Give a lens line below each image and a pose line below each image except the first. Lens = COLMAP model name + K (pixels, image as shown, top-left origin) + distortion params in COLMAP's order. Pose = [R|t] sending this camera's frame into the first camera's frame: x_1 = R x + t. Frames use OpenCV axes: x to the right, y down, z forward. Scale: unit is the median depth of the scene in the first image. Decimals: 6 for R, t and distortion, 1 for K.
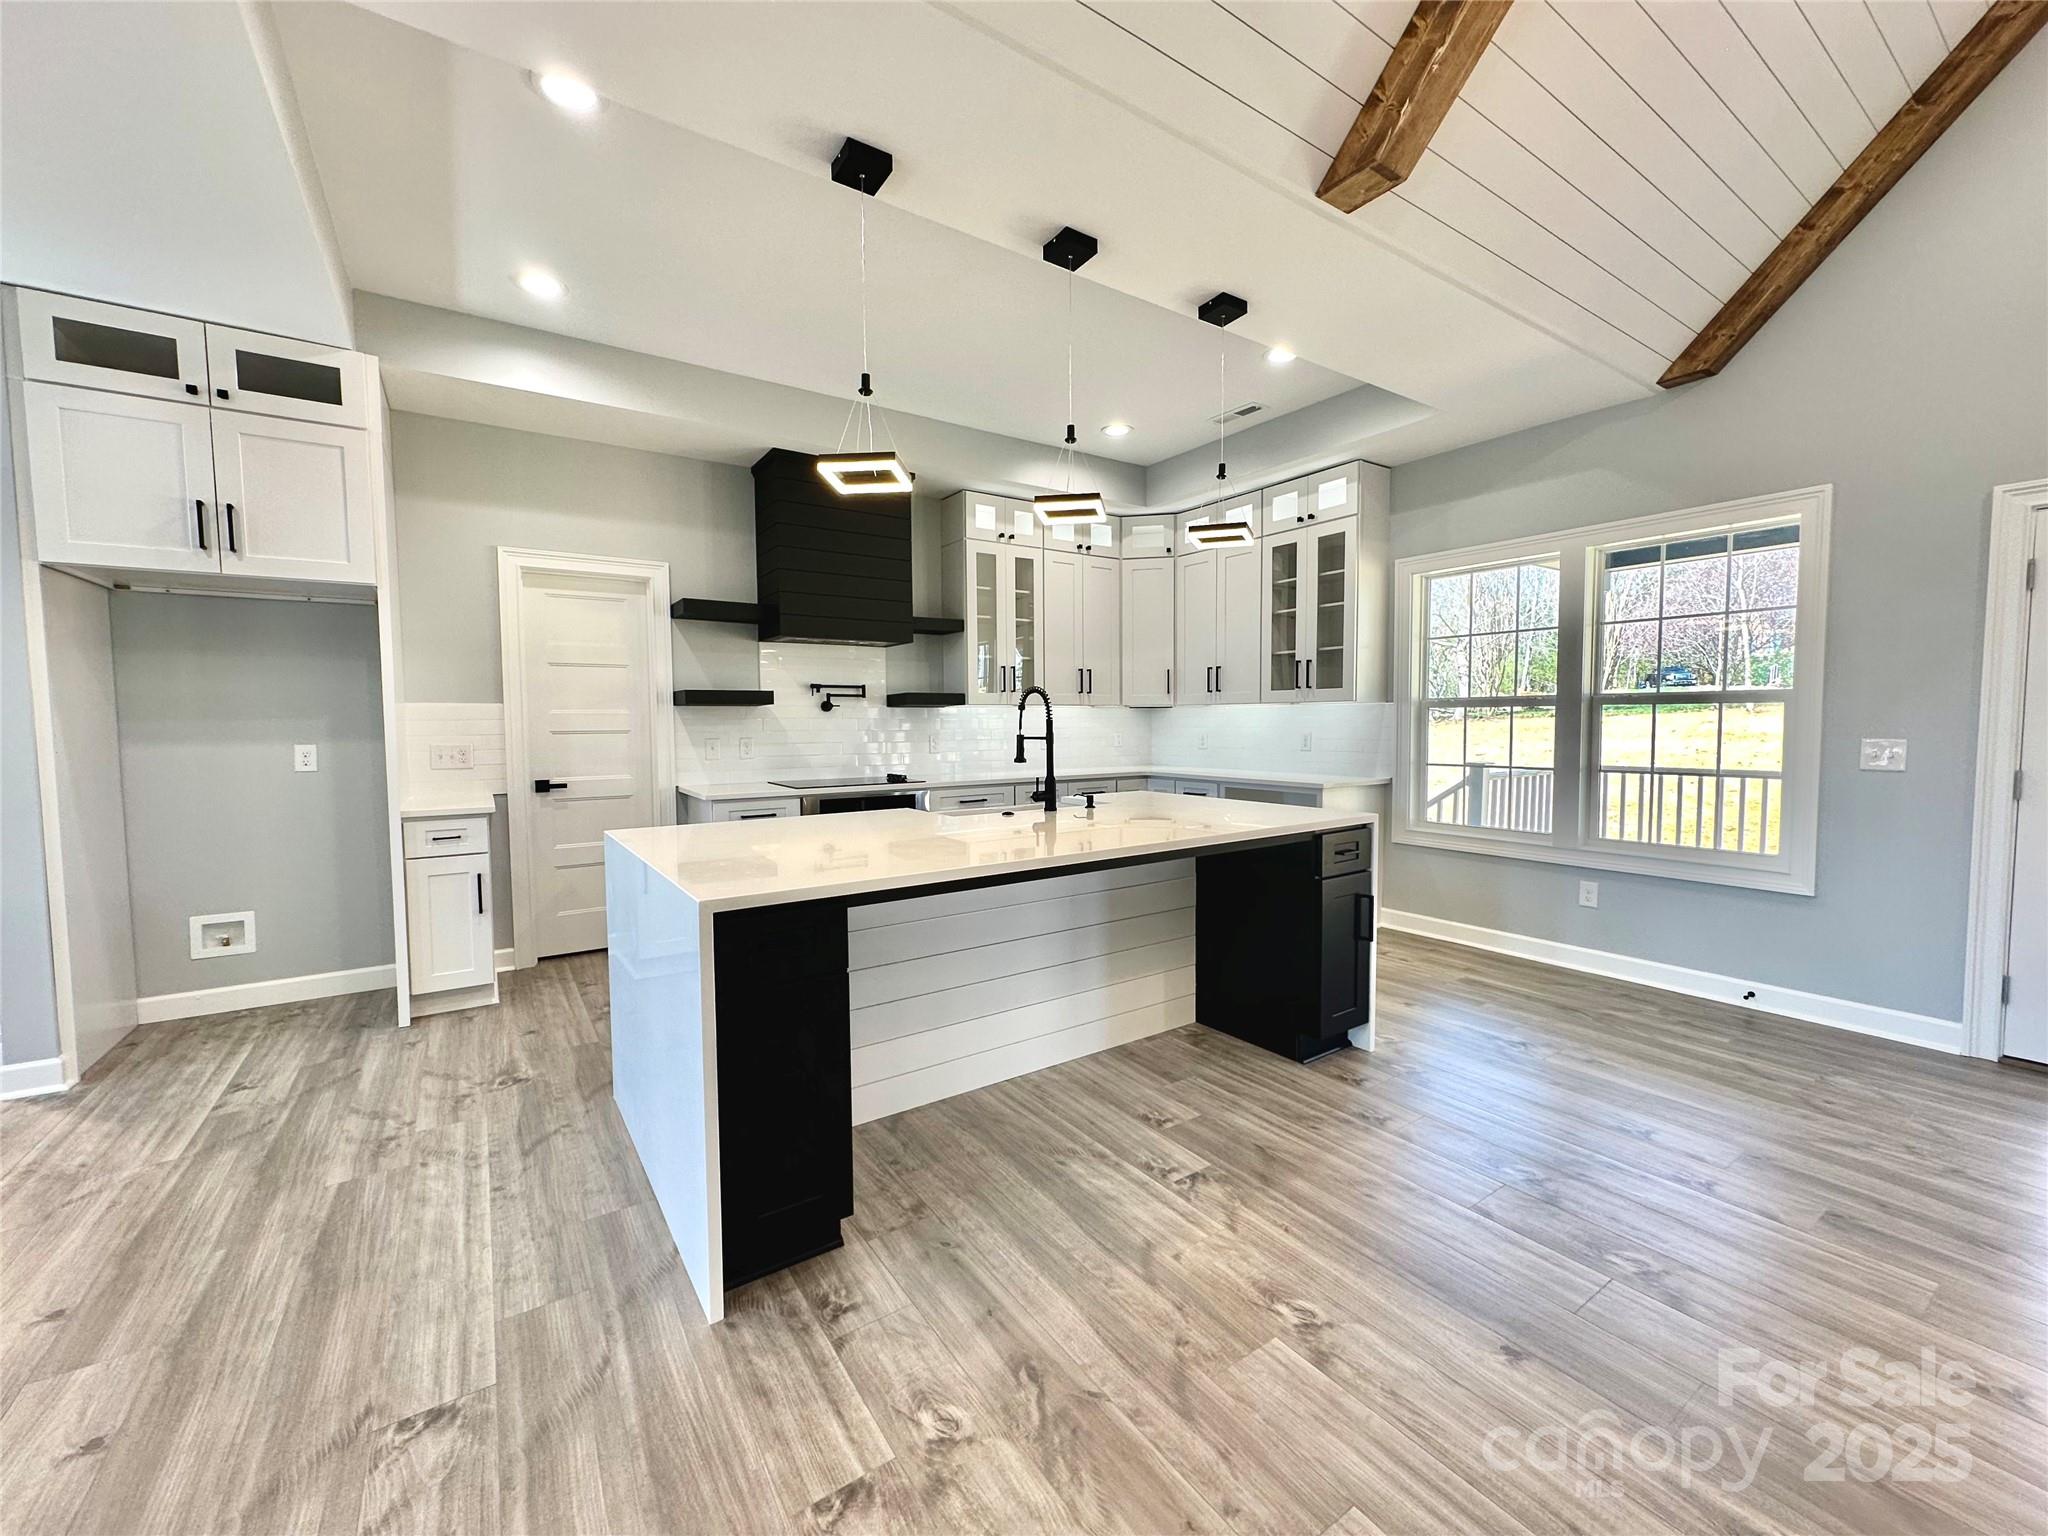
lens RADIAL K [[814.2, 0, 1022.3], [0, 814.2, 766.5], [0, 0, 1]] dist [-0.002053, 0.000552]
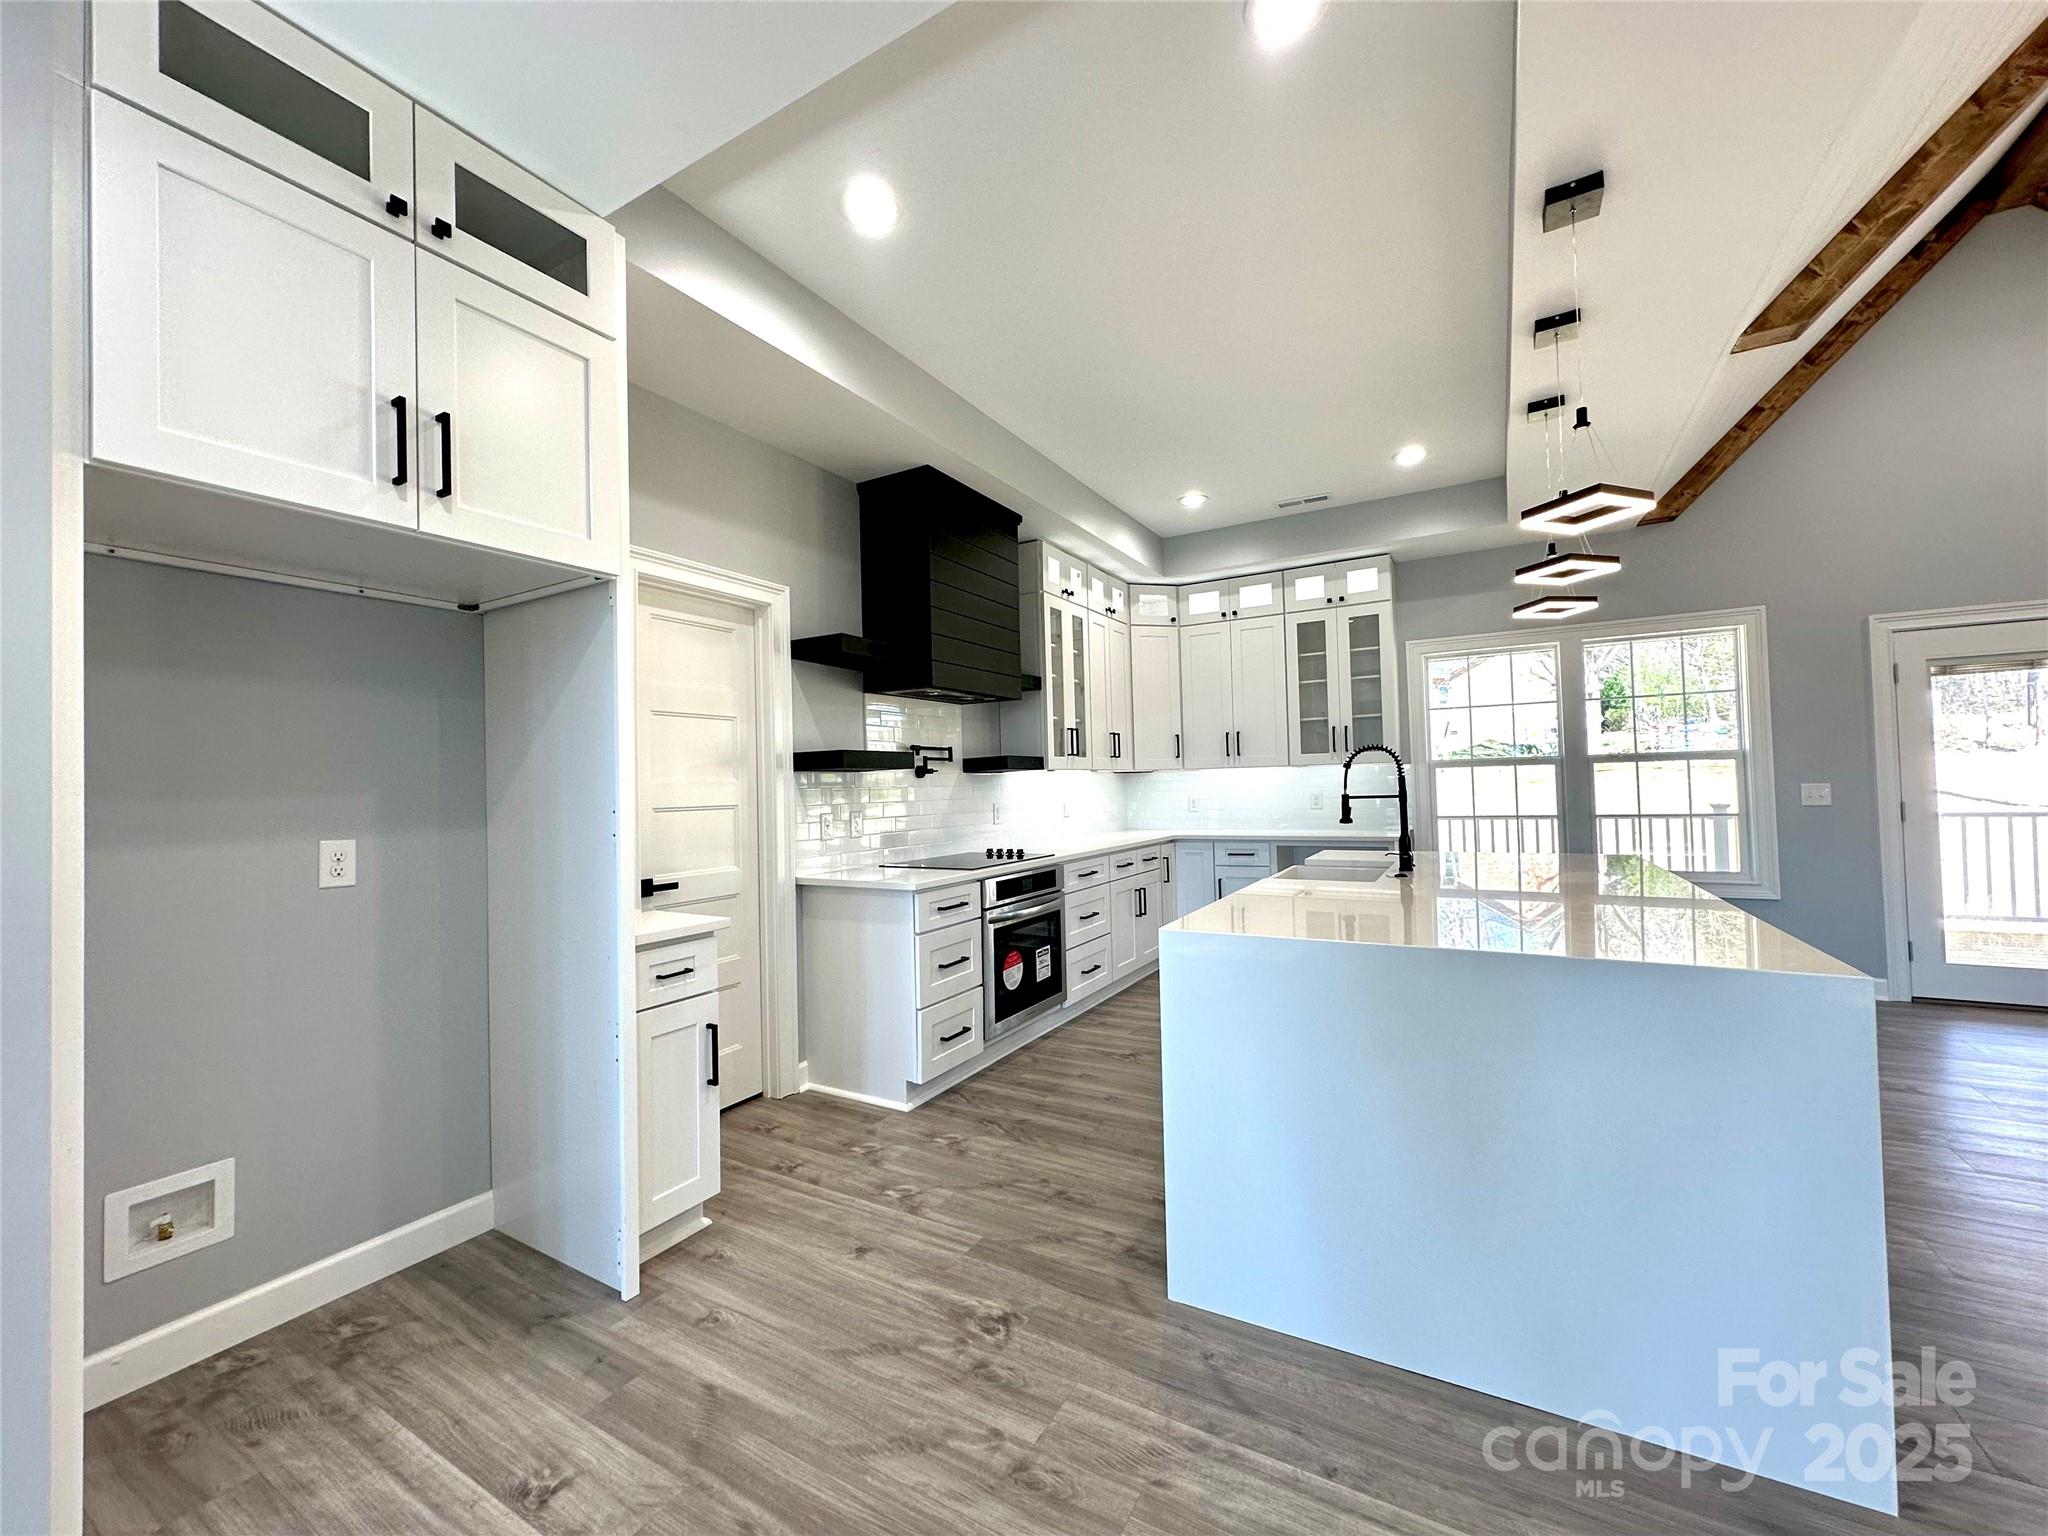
lens RADIAL K [[814.2, 0, 1022.3], [0, 814.2, 766.5], [0, 0, 1]] dist [-0.002053, 0.000552]
pose [[0.900602, -0.006024, 0.434604, -0.710460], [0.044764, 0.995872, -0.078958, -0.011621], [-0.432334, 0.090564, 0.897154, 0.278354]]
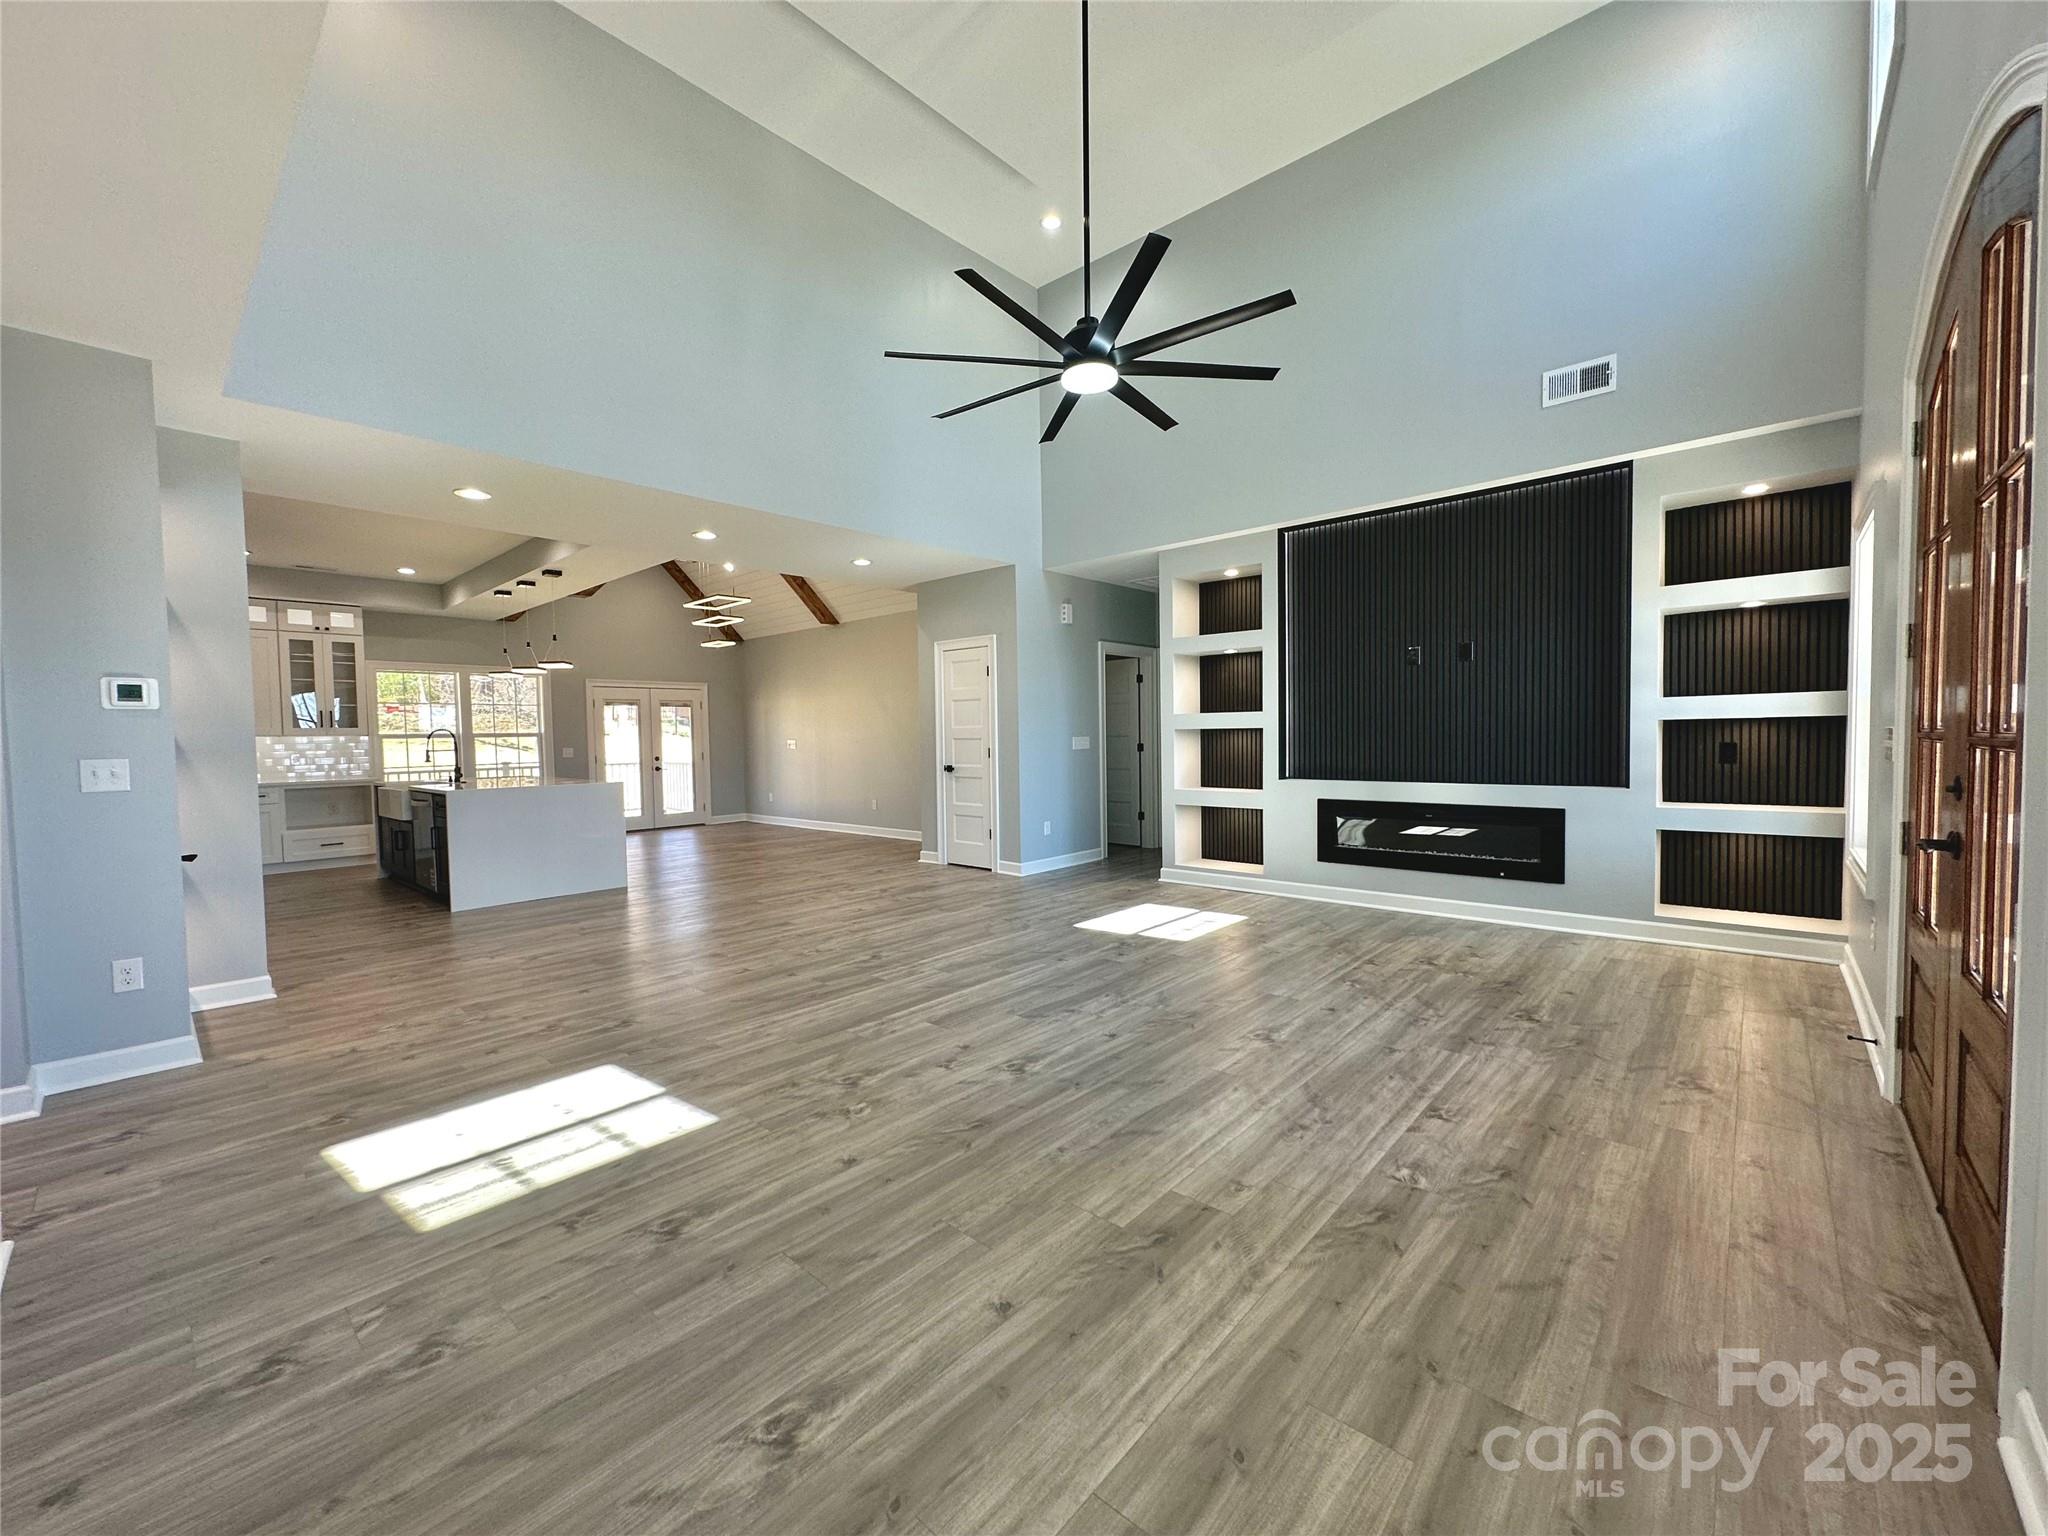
lens RADIAL K [[814.2, 0, 1022.3], [0, 814.2, 766.5], [0, 0, 1]] dist [-0.002053, 0.000552]
pose [[-0.240511, -0.027316, 0.970262, -2.283313], [0.073493, 0.996222, 0.046264, 0.020007], [-0.967860, 0.082435, -0.237595, -0.000805]]
